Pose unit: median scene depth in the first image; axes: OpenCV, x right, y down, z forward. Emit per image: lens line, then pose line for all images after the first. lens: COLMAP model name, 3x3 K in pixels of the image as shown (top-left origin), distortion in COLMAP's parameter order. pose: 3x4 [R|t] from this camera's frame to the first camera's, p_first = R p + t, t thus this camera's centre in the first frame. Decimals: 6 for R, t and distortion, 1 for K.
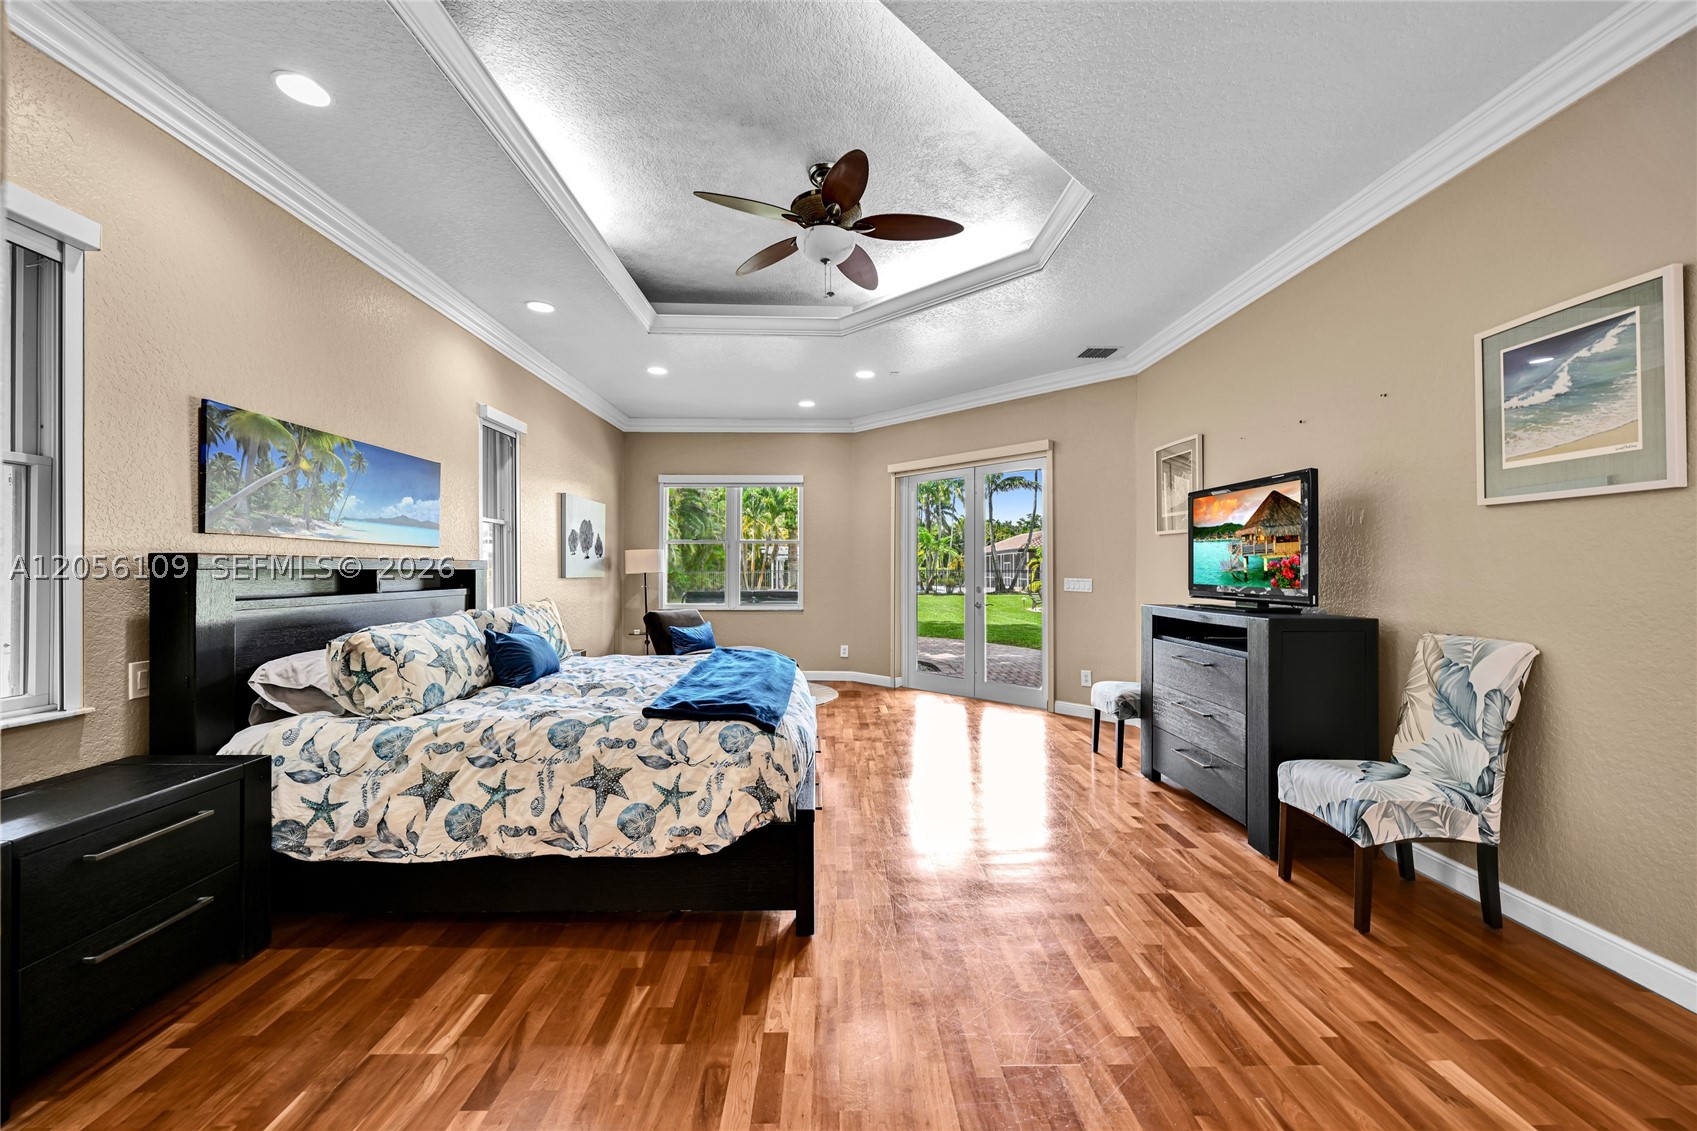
lens RADIAL K [[665.1, 0, 832.5], [0, 665.1, 564.1], [0, 0, 1]] dist [-0.002711, 0.000132]
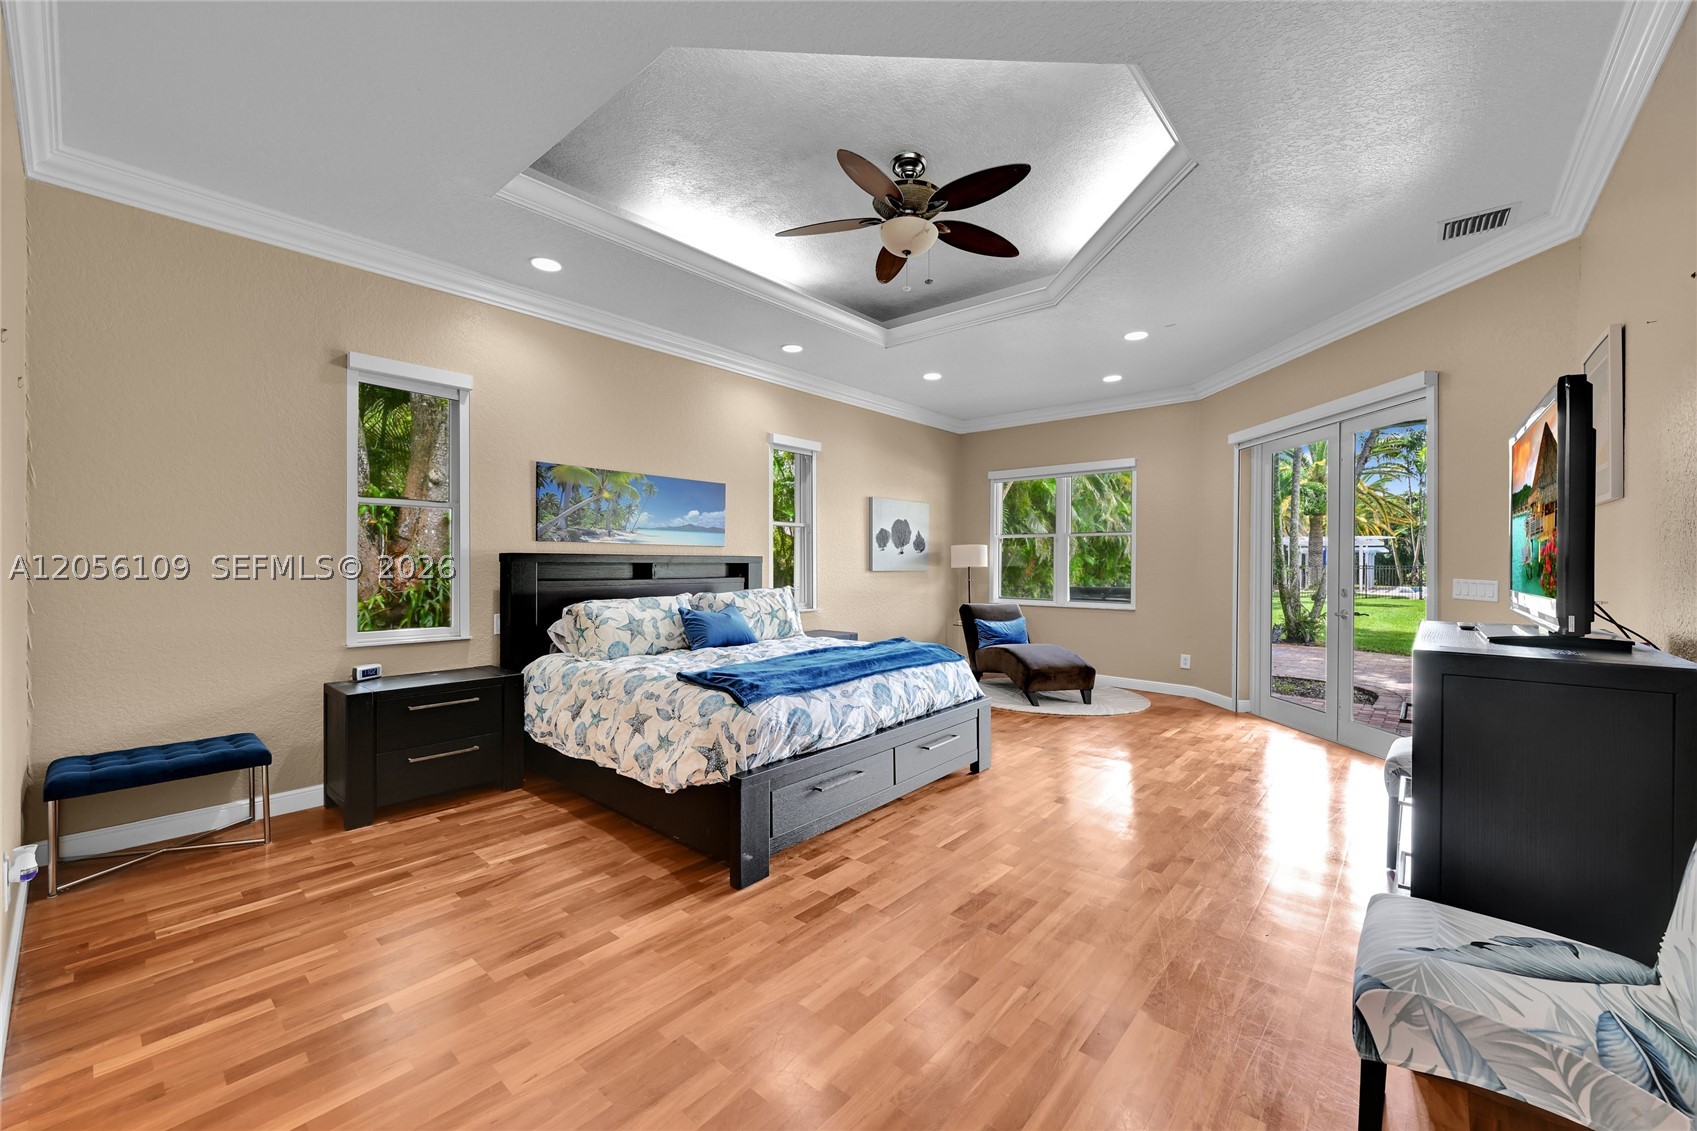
lens RADIAL K [[665.1, 0, 859.9], [0, 665.1, 564.6], [0, 0, 1]] dist [-0.002711, 0.000132]
pose [[0.748901, 0.004215, -0.662668, 0.677757], [0.002246, 0.999958, 0.008898, 0.000383], [0.662678, -0.008152, 0.748860, 0.235696]]
